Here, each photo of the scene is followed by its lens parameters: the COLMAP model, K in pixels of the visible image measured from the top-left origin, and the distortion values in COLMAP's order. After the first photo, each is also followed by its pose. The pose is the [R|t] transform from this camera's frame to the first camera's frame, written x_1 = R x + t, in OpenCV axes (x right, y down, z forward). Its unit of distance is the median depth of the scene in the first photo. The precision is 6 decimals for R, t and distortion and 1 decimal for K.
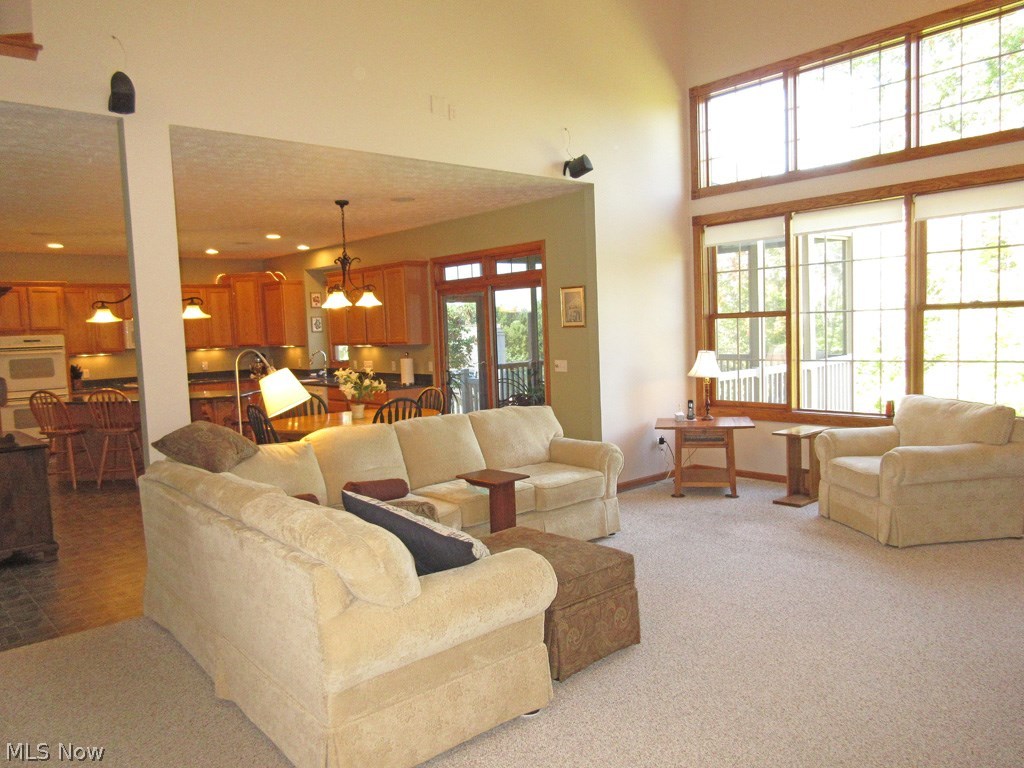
lens RADIAL K [[761.7, 0, 516.7], [0, 761.7, 384.3], [0, 0, 1]] dist [-0.001897, 0.002968]
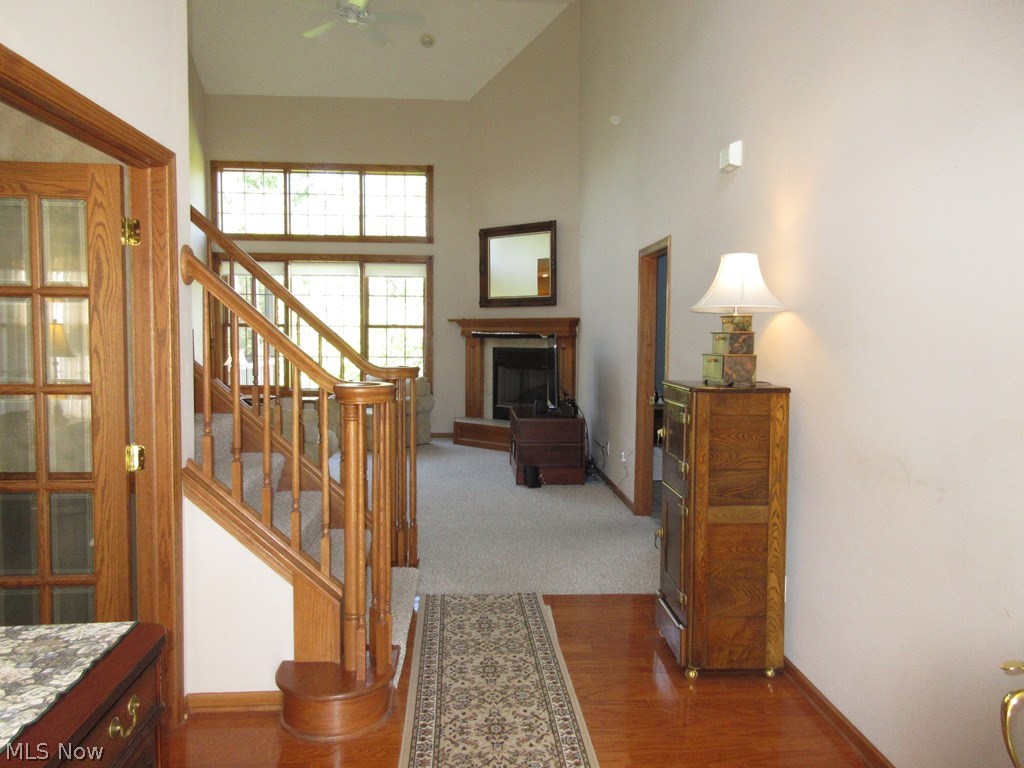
lens RADIAL K [[761.7, 0, 511.7], [0, 761.7, 389.7], [0, 0, 1]] dist [-0.001897, 0.002968]
pose [[0.616047, -0.008114, 0.787668, -0.489084], [0.024360, 0.999665, -0.008755, 0.052057], [-0.787333, 0.024581, 0.616038, -0.258157]]
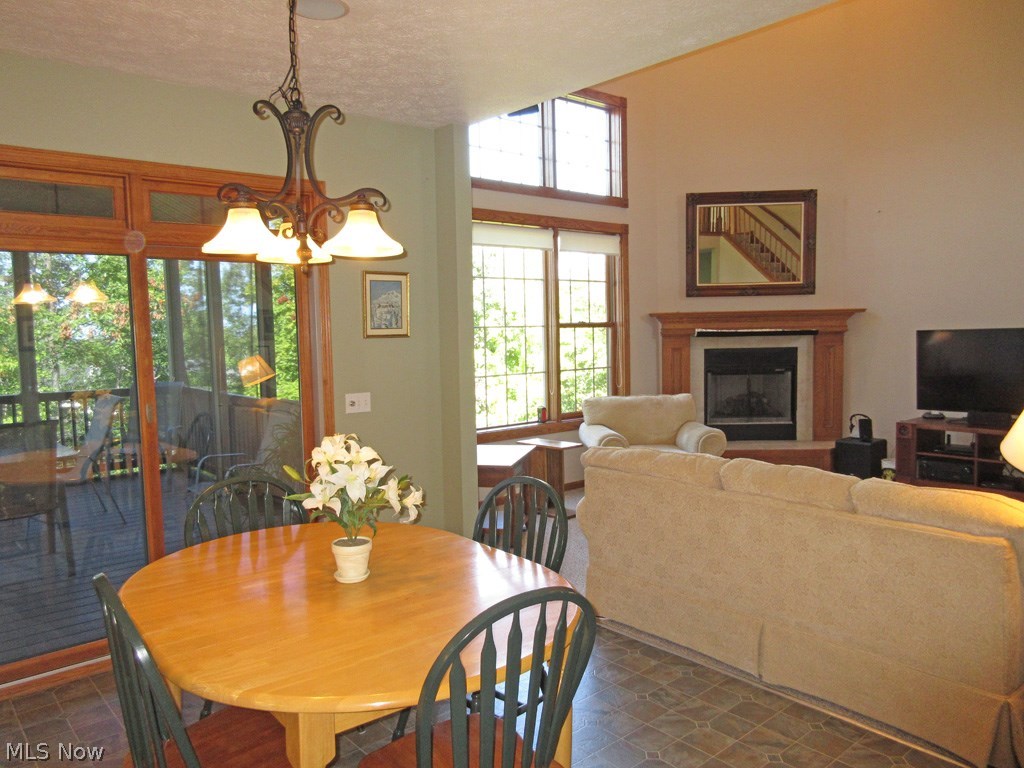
lens RADIAL K [[761.7, 0, 514.0], [0, 761.7, 393.1], [0, 0, 1]] dist [-0.001897, 0.002968]
pose [[0.021796, -0.050371, 0.998493, -0.493908], [0.093478, 0.994457, 0.048127, -0.044949], [-0.995383, 0.092288, 0.026384, 0.785825]]
